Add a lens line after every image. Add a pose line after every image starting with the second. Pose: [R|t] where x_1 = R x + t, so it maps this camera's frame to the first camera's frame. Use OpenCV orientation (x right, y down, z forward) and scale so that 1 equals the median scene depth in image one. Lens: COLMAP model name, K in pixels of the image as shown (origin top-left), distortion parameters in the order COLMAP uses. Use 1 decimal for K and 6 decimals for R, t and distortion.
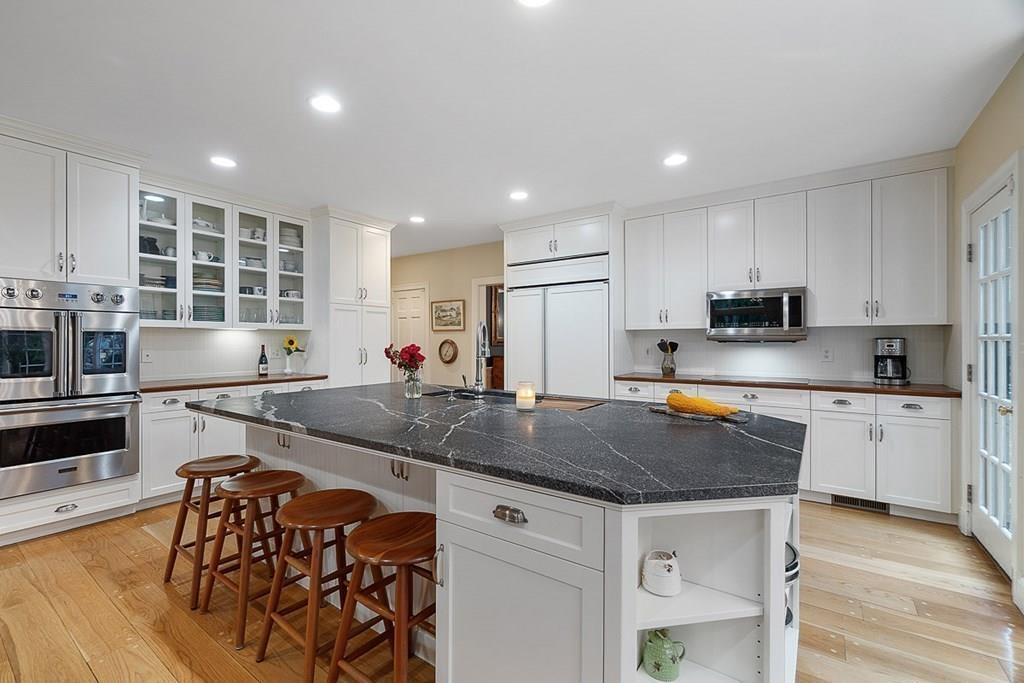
lens RADIAL K [[447.6, 0, 503.9], [0, 447.6, 343.4], [0, 0, 1]] dist [-0.000892, -0.000115]
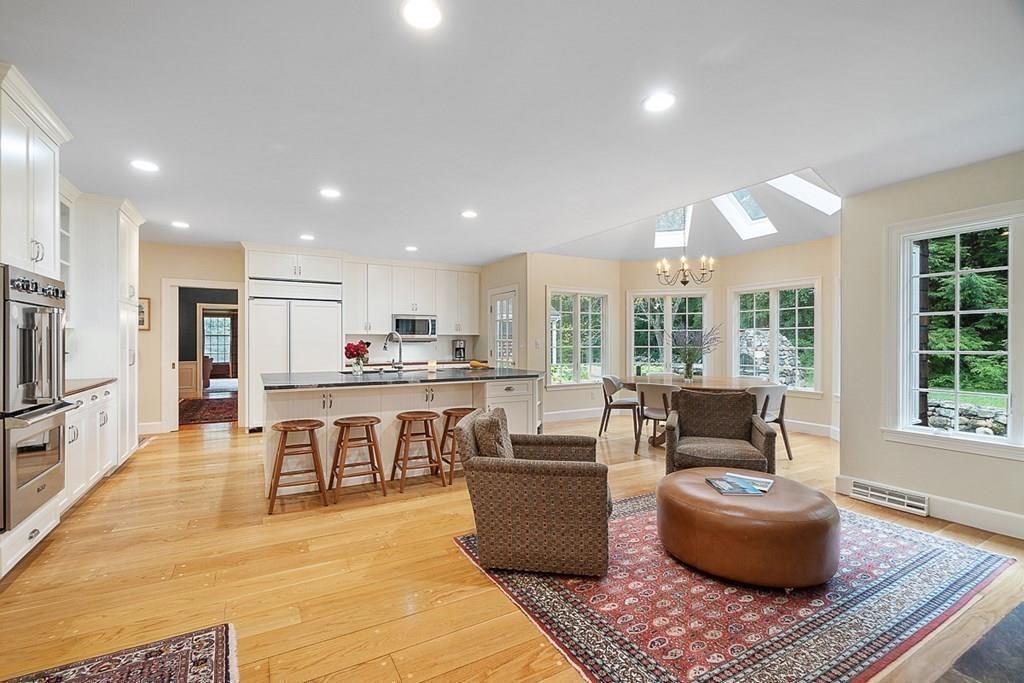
lens RADIAL K [[447.6, 0, 503.9], [0, 447.6, 343.4], [0, 0, 1]] dist [-0.000892, -0.000115]
pose [[0.400199, -0.002528, 0.916425, -0.982134], [0.003675, 0.999993, 0.001154, 0.002449], [-0.916421, 0.002906, 0.400205, -0.124504]]
